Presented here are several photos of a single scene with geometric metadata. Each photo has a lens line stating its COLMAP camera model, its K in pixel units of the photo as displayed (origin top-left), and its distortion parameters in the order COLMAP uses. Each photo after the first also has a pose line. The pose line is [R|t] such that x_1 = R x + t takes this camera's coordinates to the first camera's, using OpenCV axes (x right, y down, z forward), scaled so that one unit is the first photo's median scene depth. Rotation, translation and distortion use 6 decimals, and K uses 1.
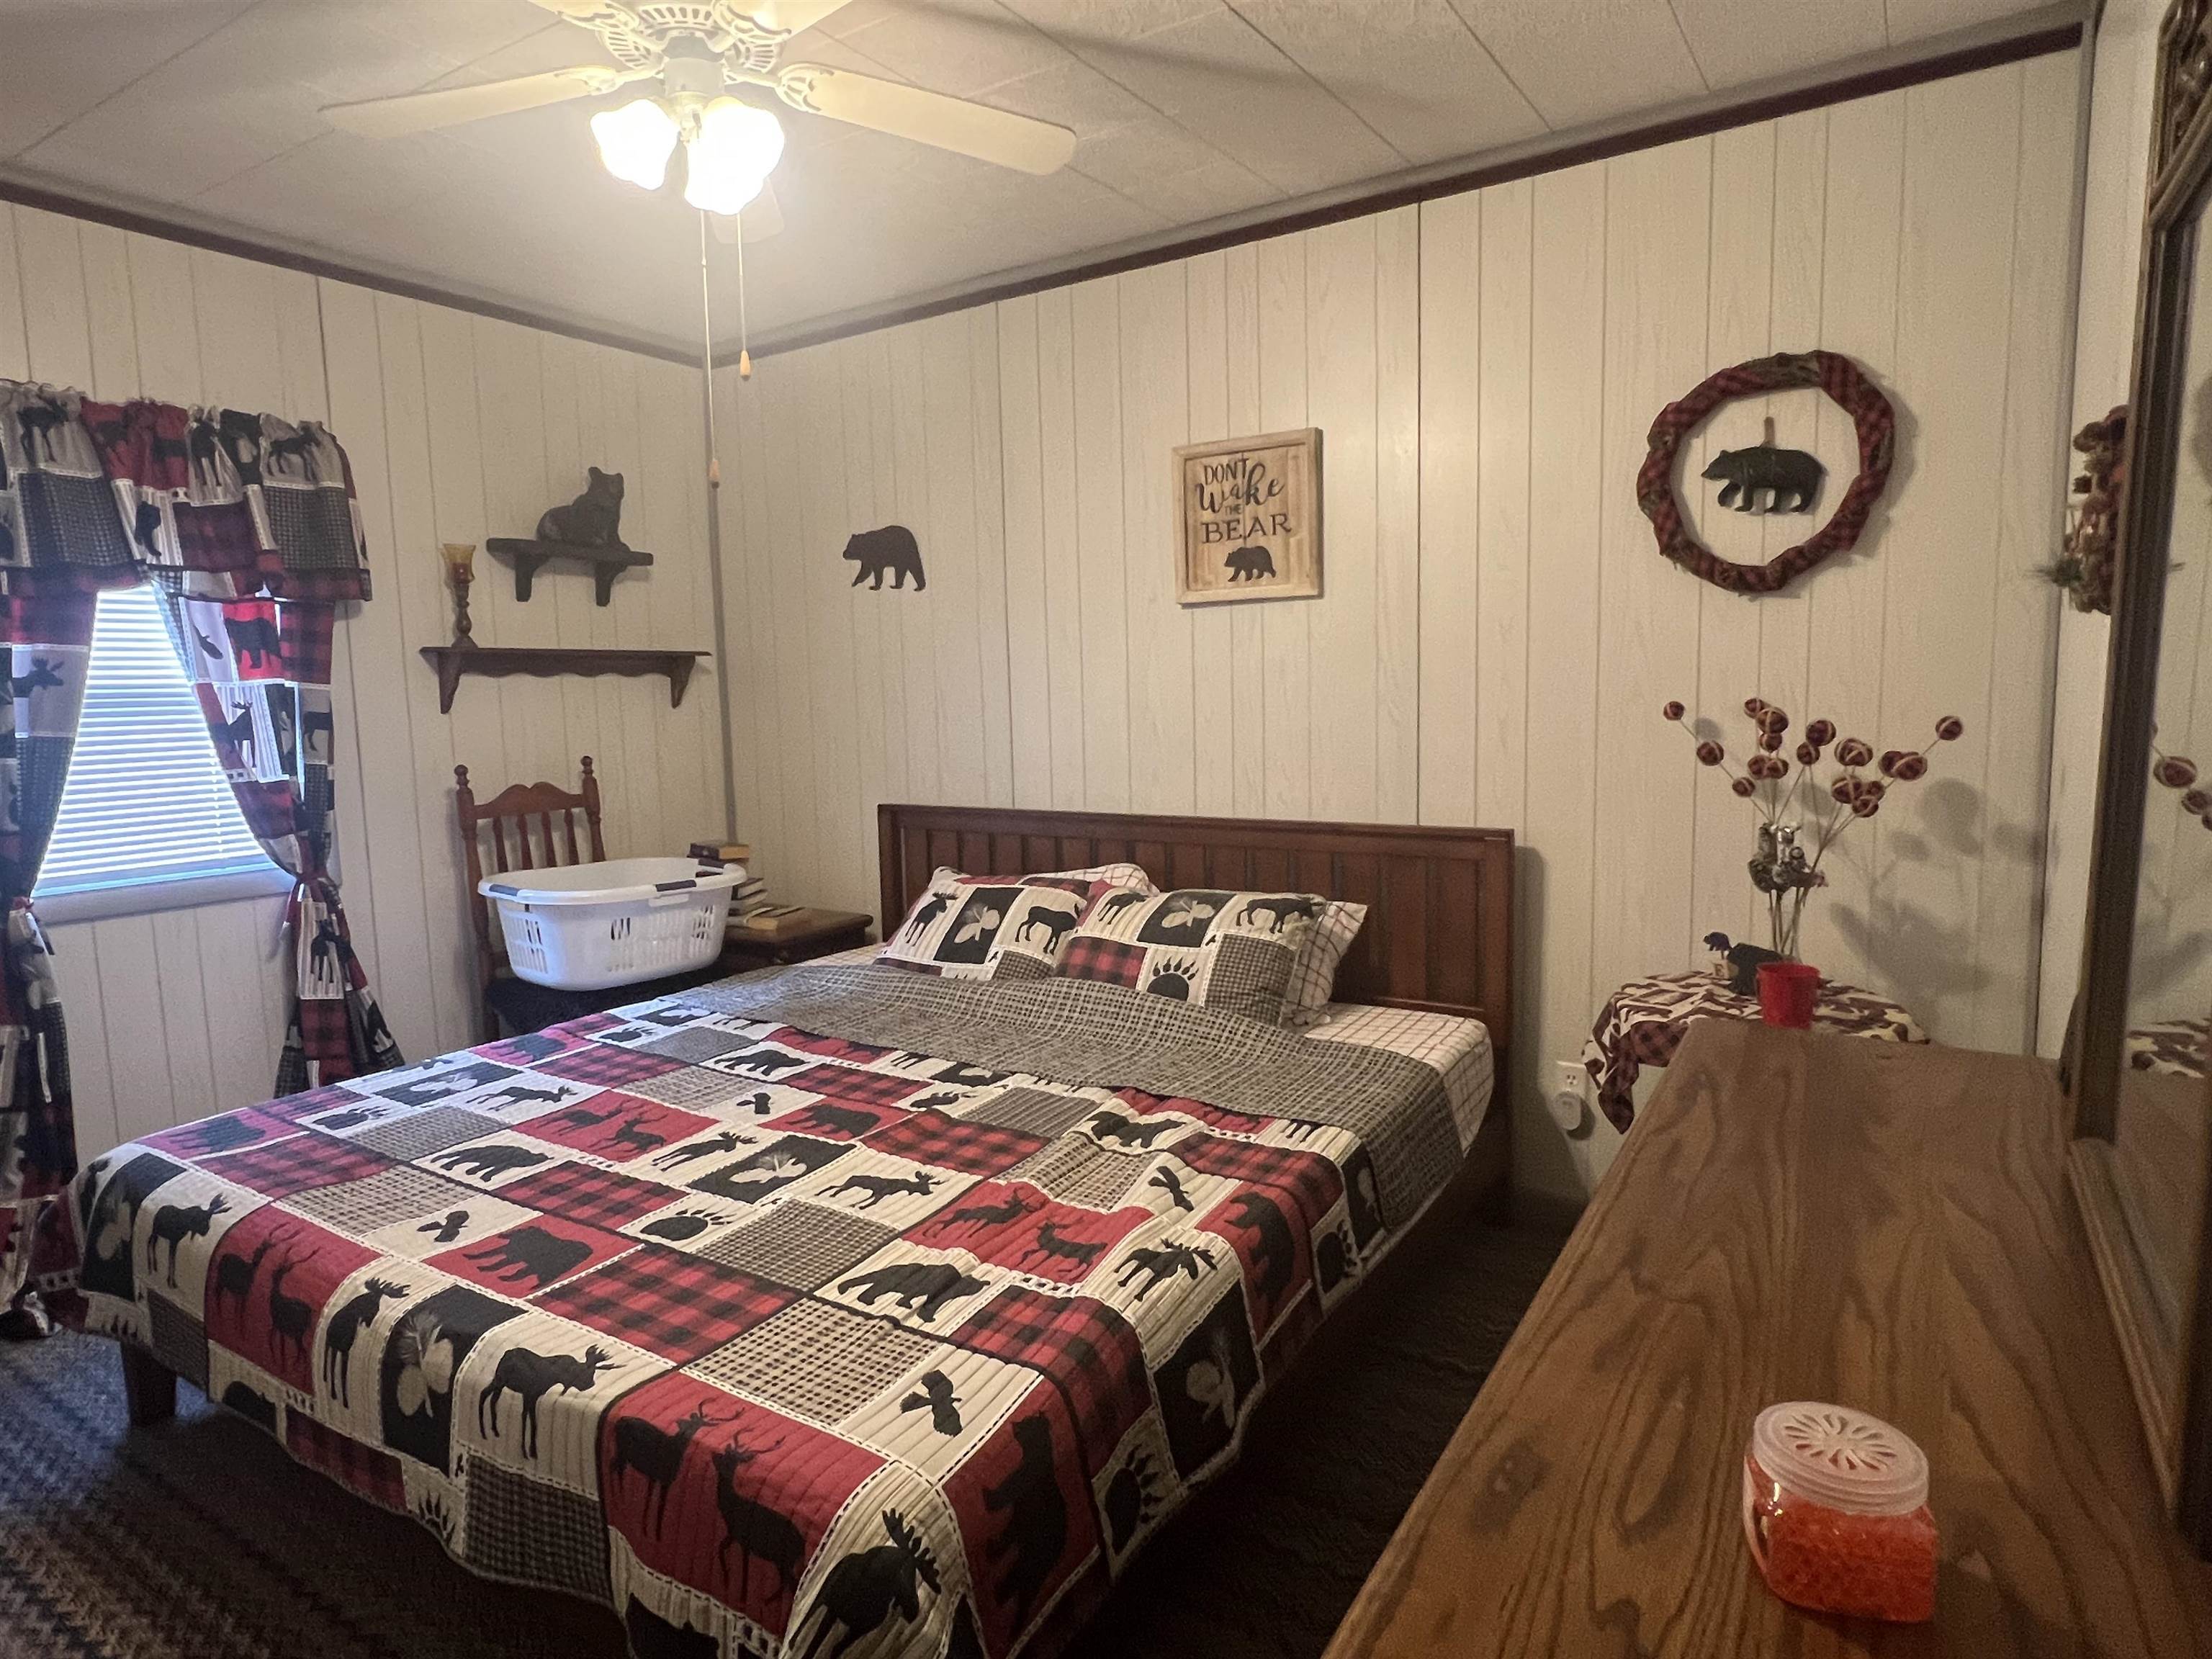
lens RADIAL K [[1260.7, 0, 1094.5], [0, 1260.7, 820.9], [0, 0, 1]] dist [-0.005479, 0.000516]
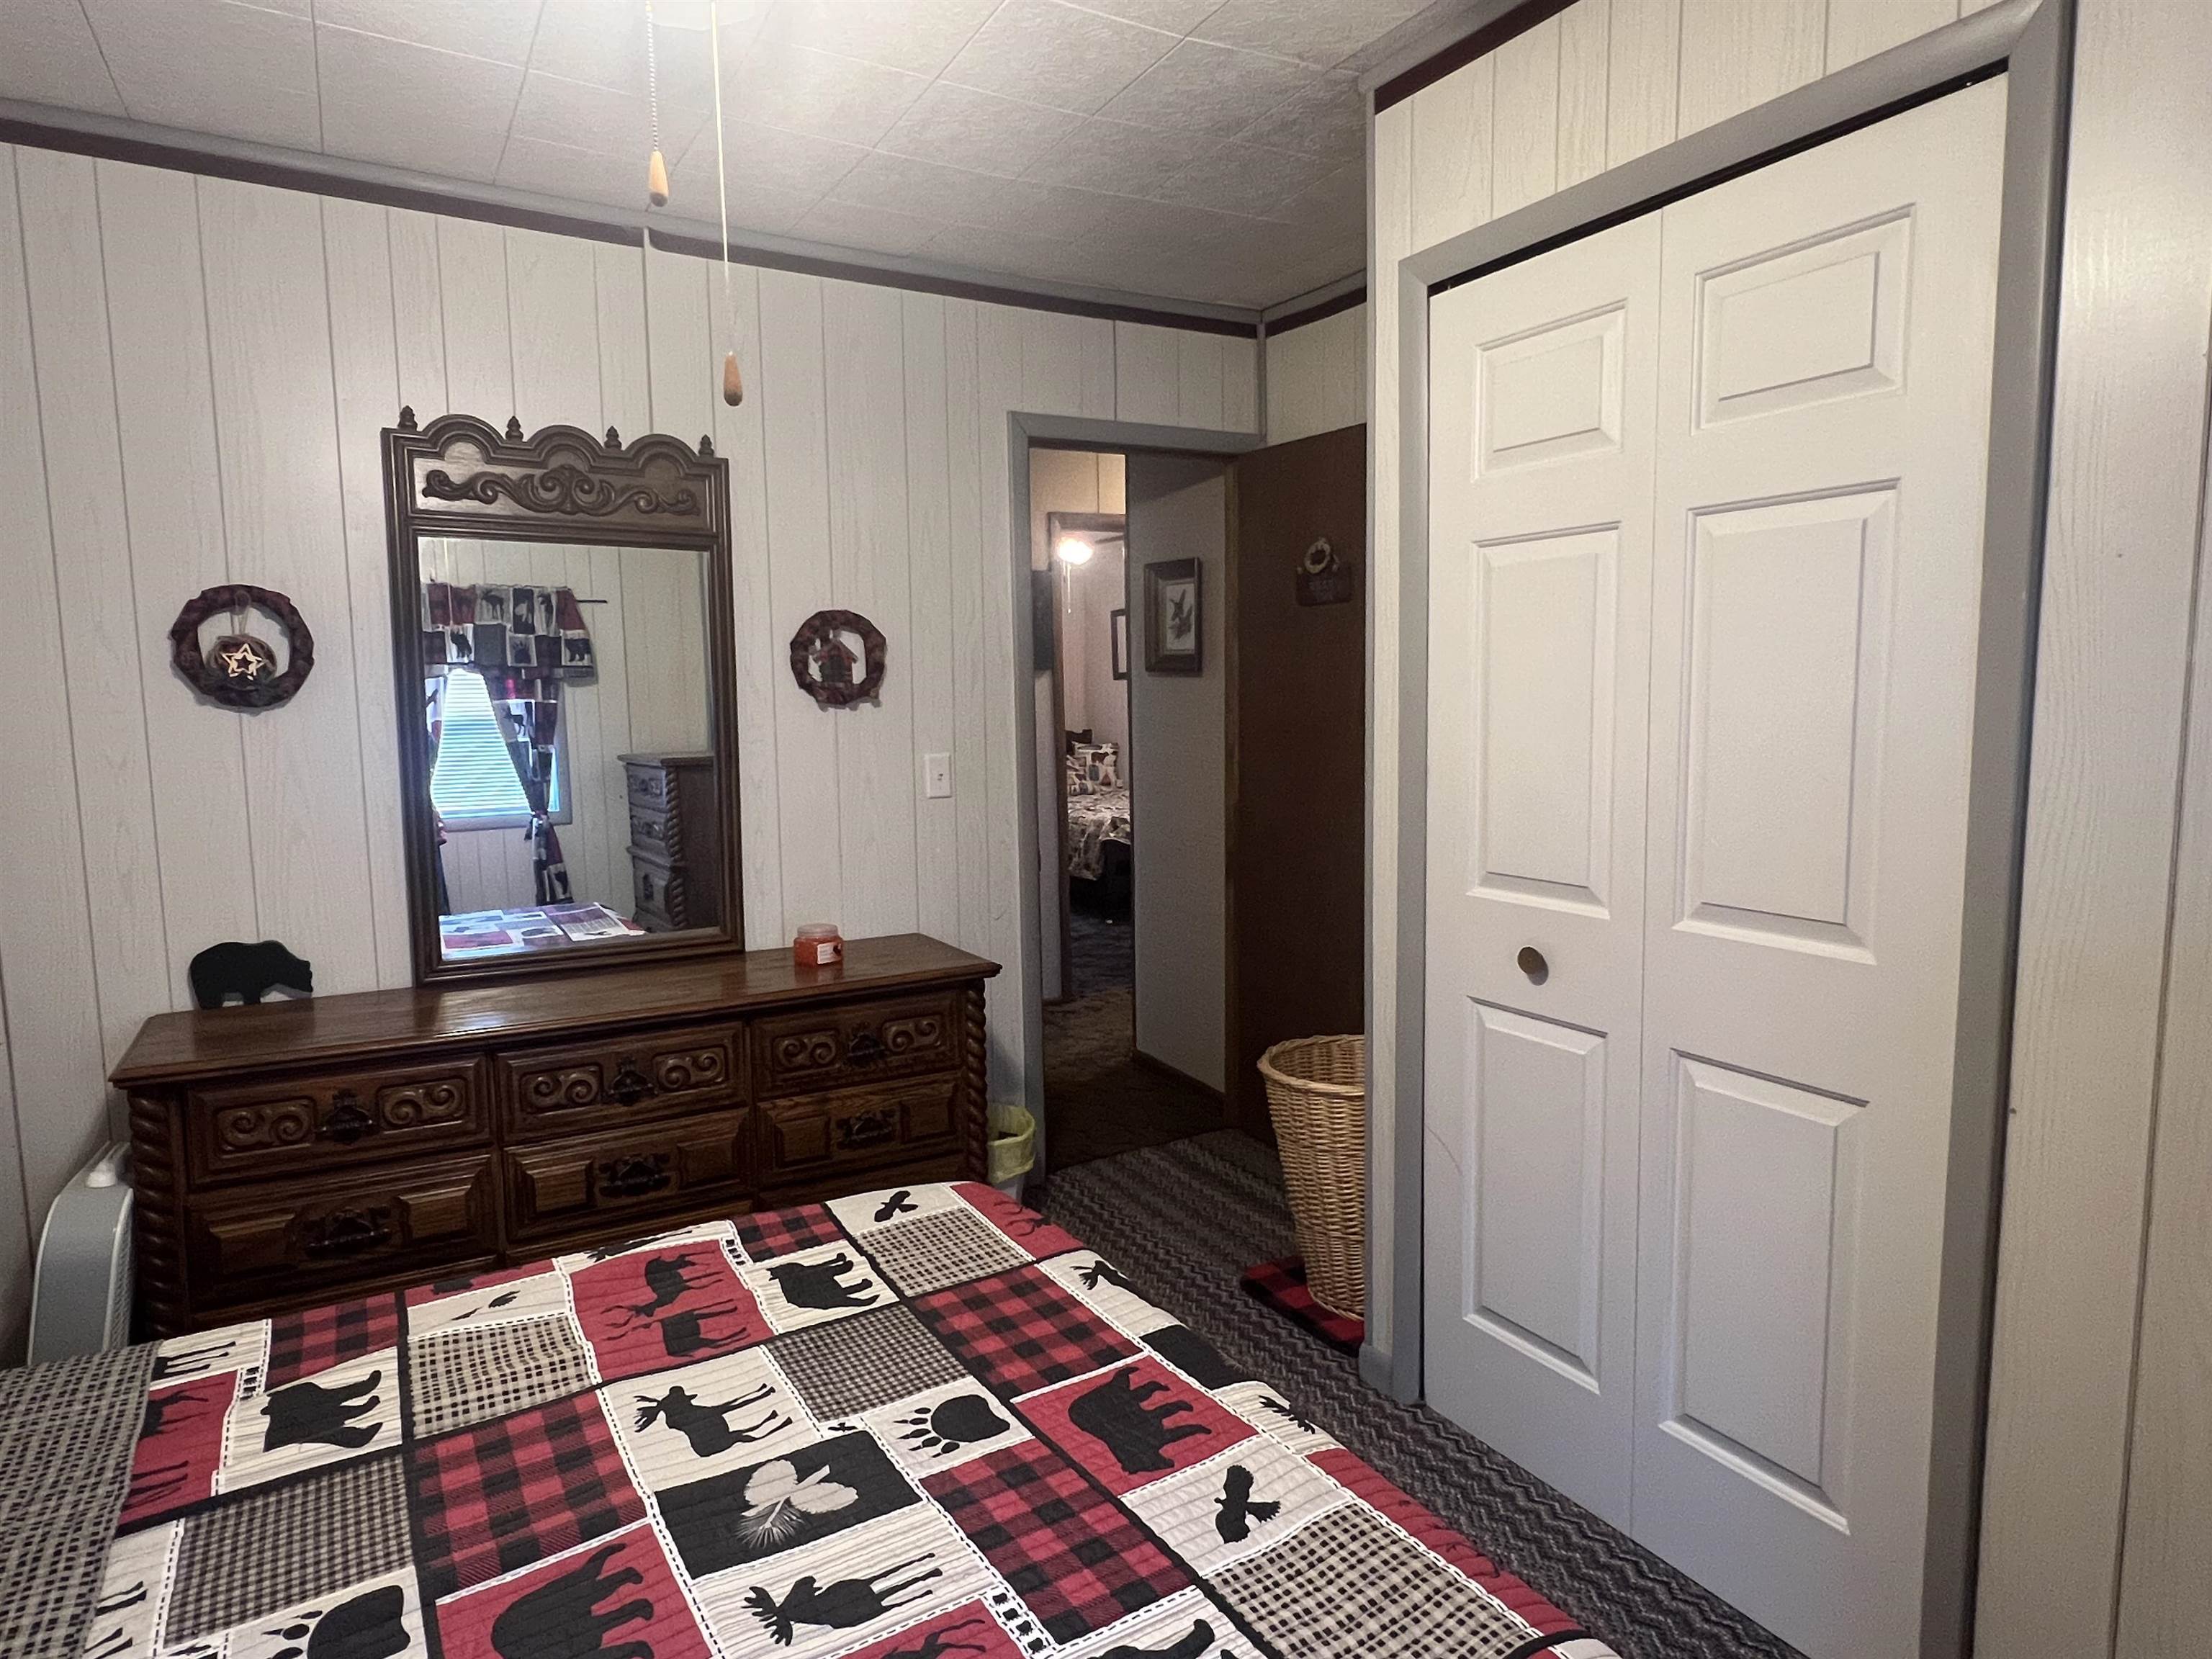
lens RADIAL K [[1260.7, 0, 1094.5], [0, 1260.7, 820.9], [0, 0, 1]] dist [-0.005479, 0.000516]
pose [[-0.892101, -0.007749, 0.451770, -0.773429], [0.085356, 0.978960, 0.185342, -0.190881], [-0.443701, 0.203905, -0.872669, 1.609844]]
